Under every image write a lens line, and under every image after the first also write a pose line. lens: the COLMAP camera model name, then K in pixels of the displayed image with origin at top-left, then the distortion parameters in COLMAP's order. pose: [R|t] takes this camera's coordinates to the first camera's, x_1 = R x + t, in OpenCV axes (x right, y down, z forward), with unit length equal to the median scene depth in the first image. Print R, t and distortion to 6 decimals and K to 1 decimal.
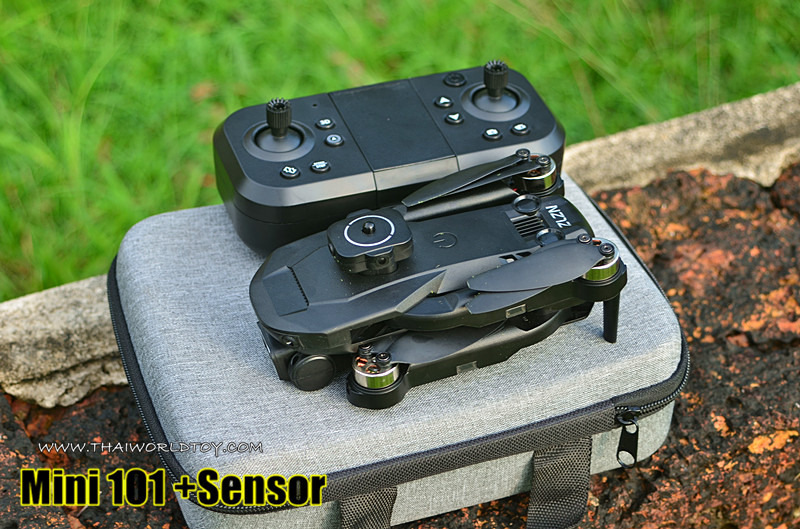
lens RADIAL K [[1872.1, 0, 405.2], [0, 1872.1, 264.1], [0, 0, 1]] dist [0.000565, 0.000000]
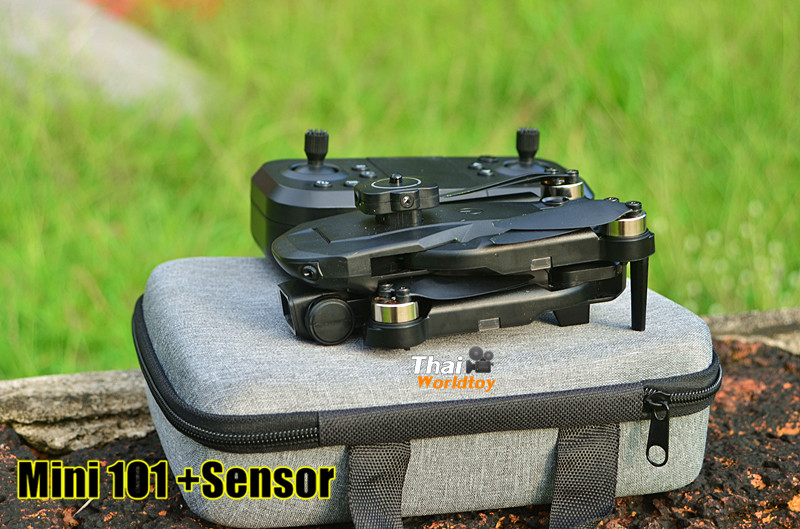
lens RADIAL K [[1700.9, 0, 394.1], [0, 1700.9, 264.6], [0, 0, 1]] dist [-0.012813, 0.000000]
pose [[0.998035, 0.040071, -0.048170, 0.022805], [-0.056678, 0.905104, -0.421395, 0.364677], [0.026713, 0.423298, 0.905597, 0.174268]]
